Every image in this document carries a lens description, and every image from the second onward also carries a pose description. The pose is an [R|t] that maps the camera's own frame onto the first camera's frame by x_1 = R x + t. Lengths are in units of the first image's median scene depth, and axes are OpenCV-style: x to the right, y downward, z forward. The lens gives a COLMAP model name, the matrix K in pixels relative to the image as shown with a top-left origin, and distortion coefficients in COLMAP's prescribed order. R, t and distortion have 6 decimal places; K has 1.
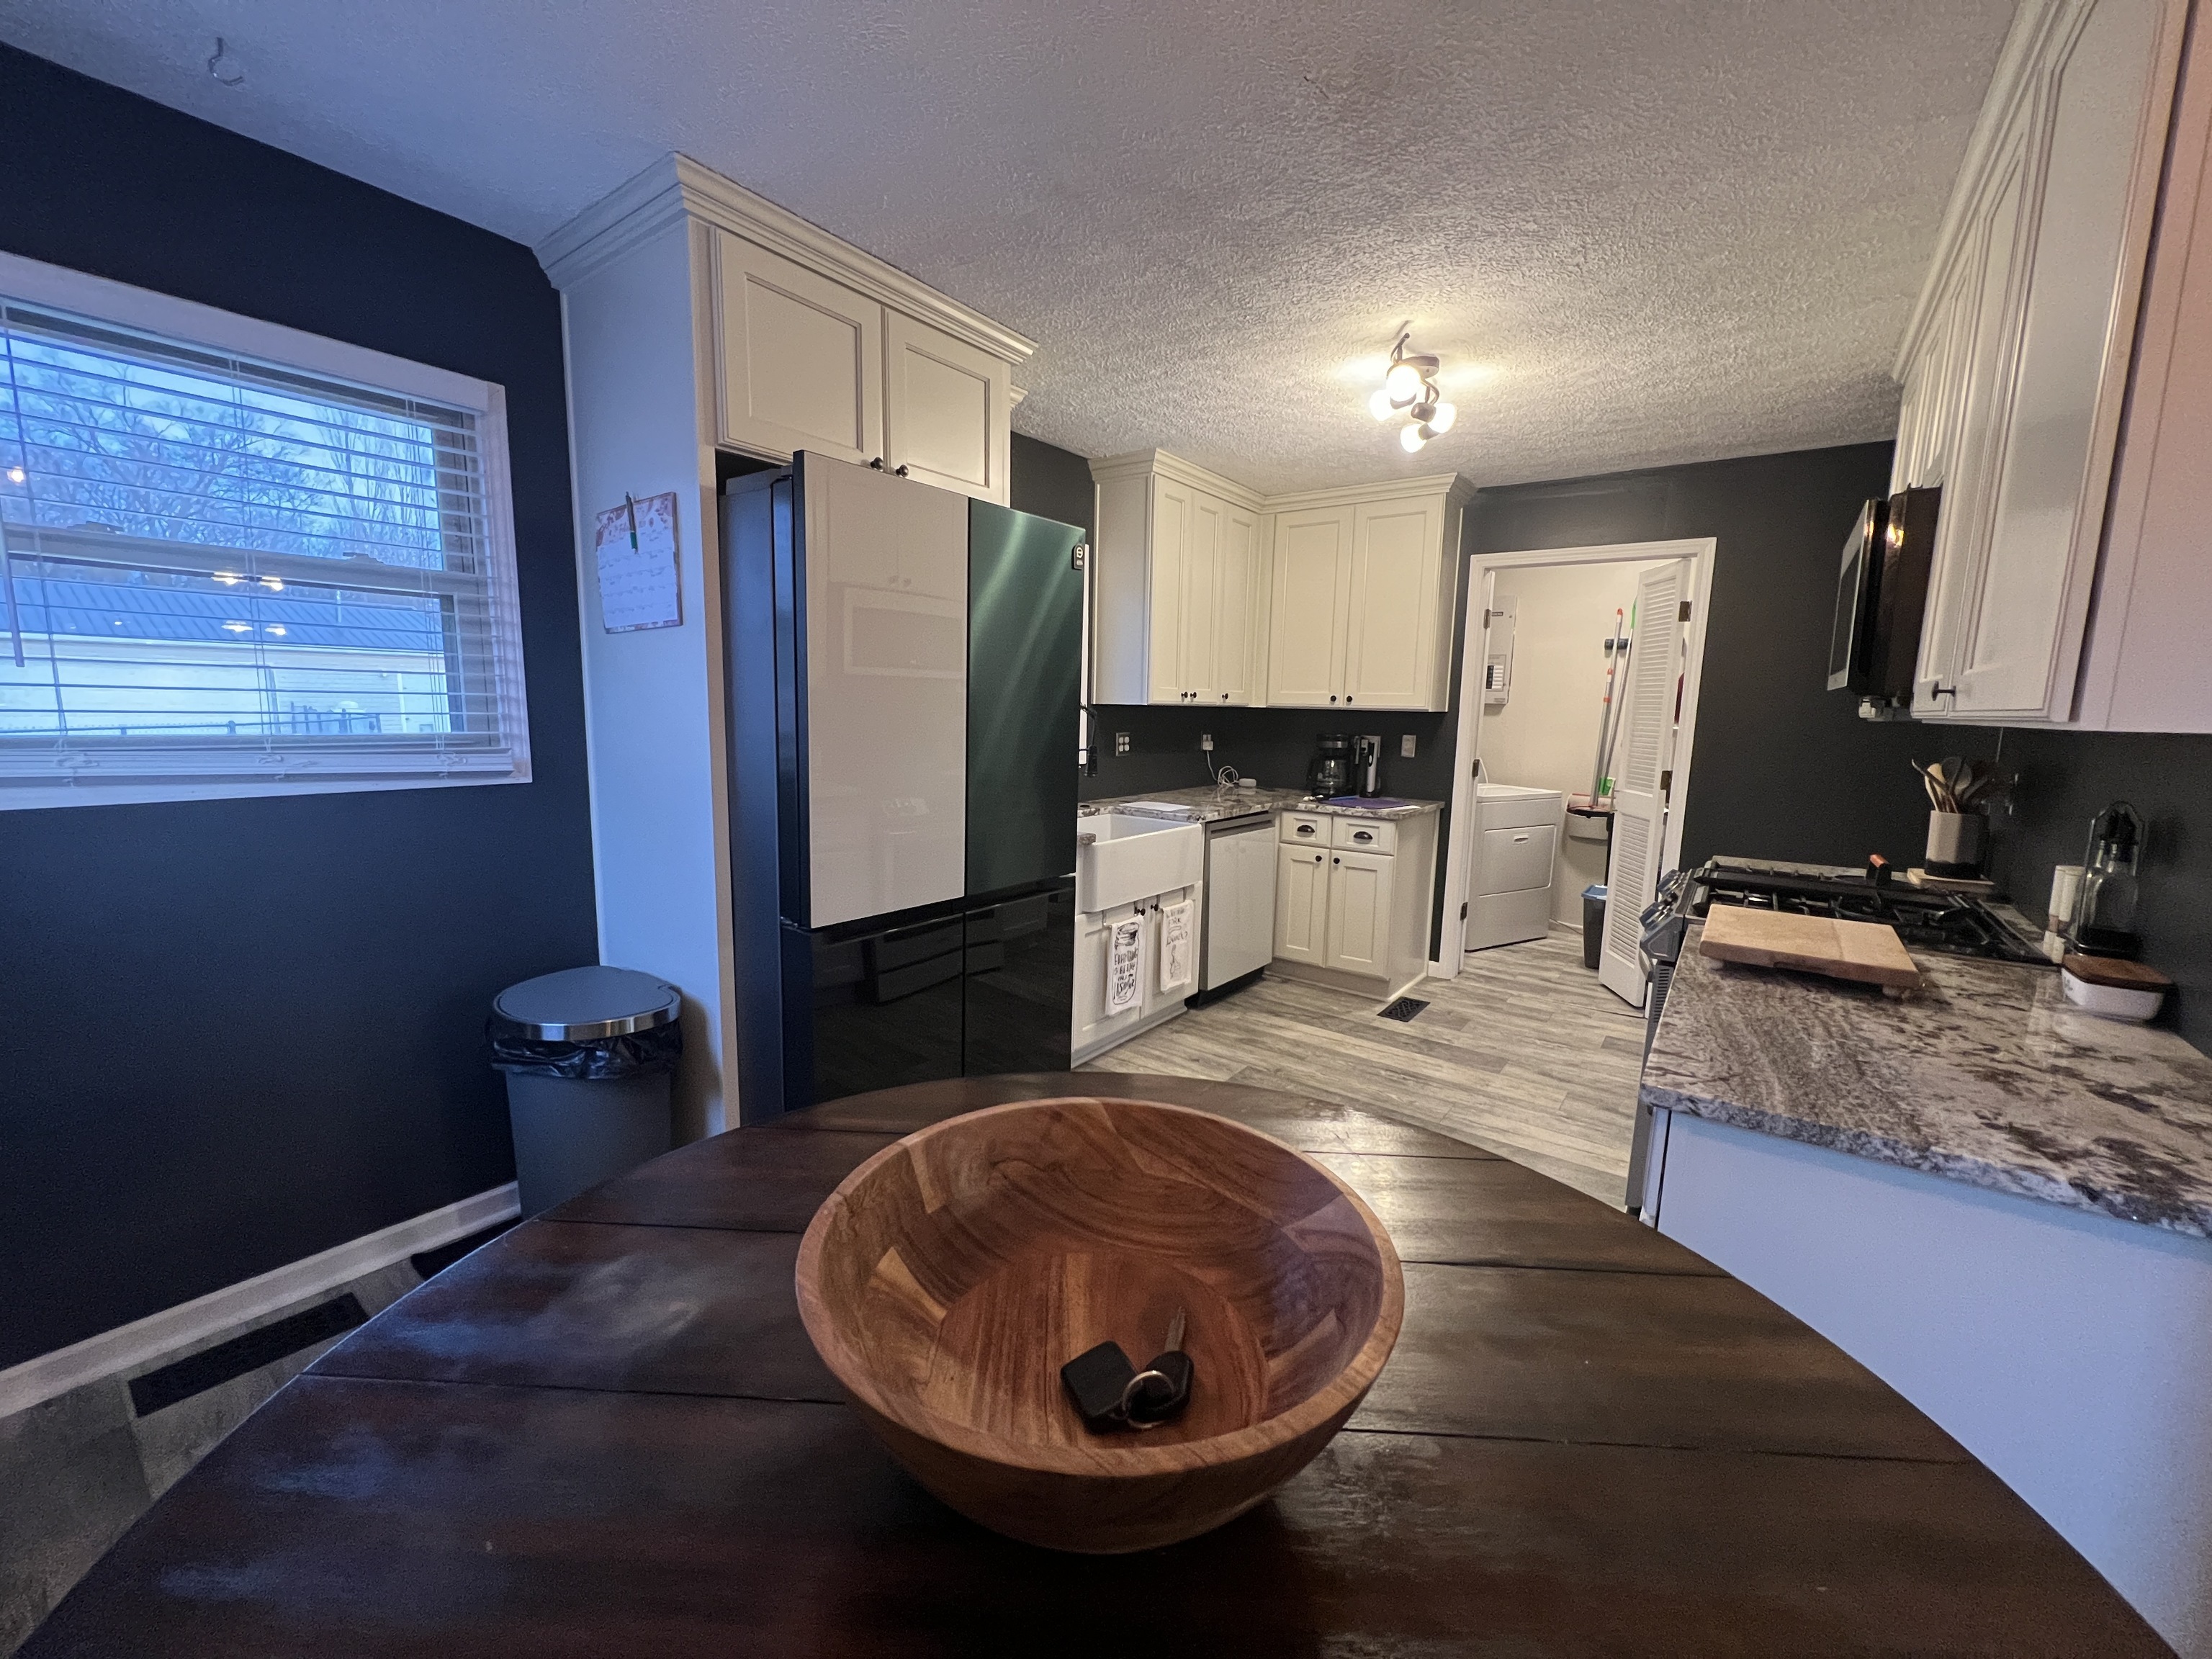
lens RADIAL K [[886.8, 0, 1101.8], [0, 886.8, 826.7], [0, 0, 1]] dist [0.023950, -0.000480]
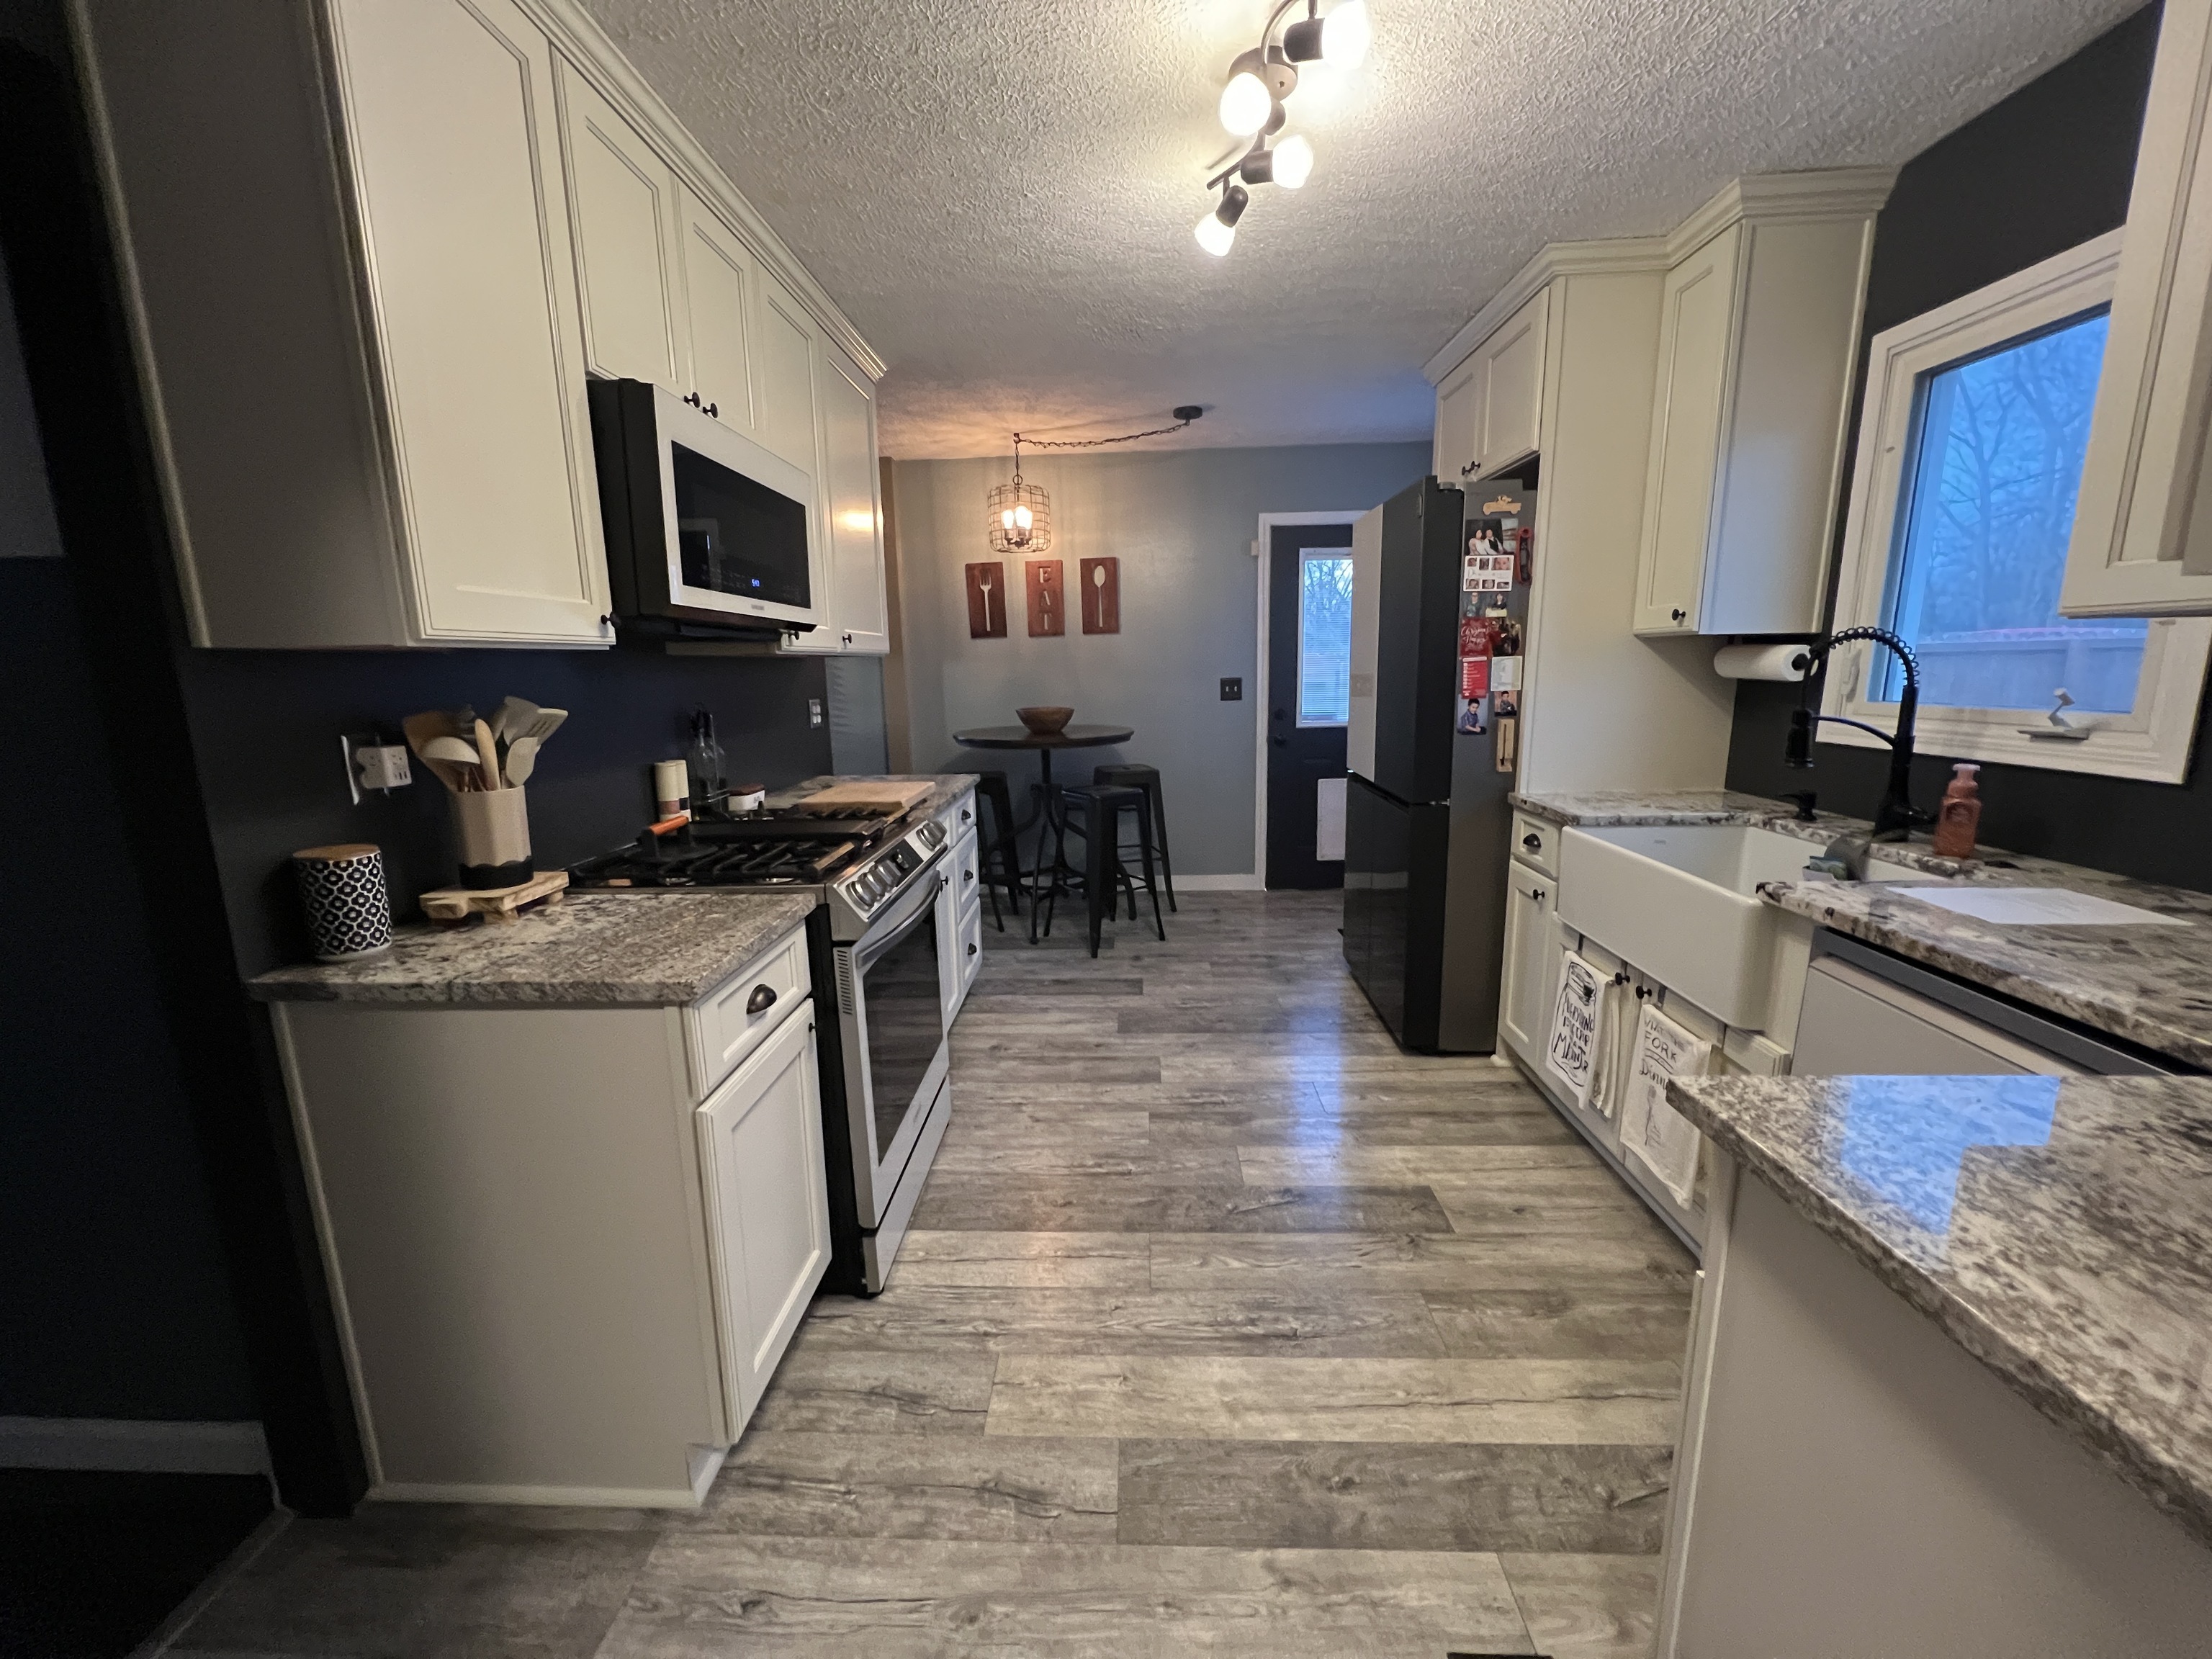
lens RADIAL K [[886.8, 0, 1105.7], [0, 886.8, 828.8], [0, 0, 1]] dist [0.023950, -0.000480]
pose [[-0.824765, 0.091223, -0.558069, 0.678843], [-0.086543, 0.954913, 0.283993, -0.147844], [0.558814, 0.282524, -0.779684, 1.268878]]
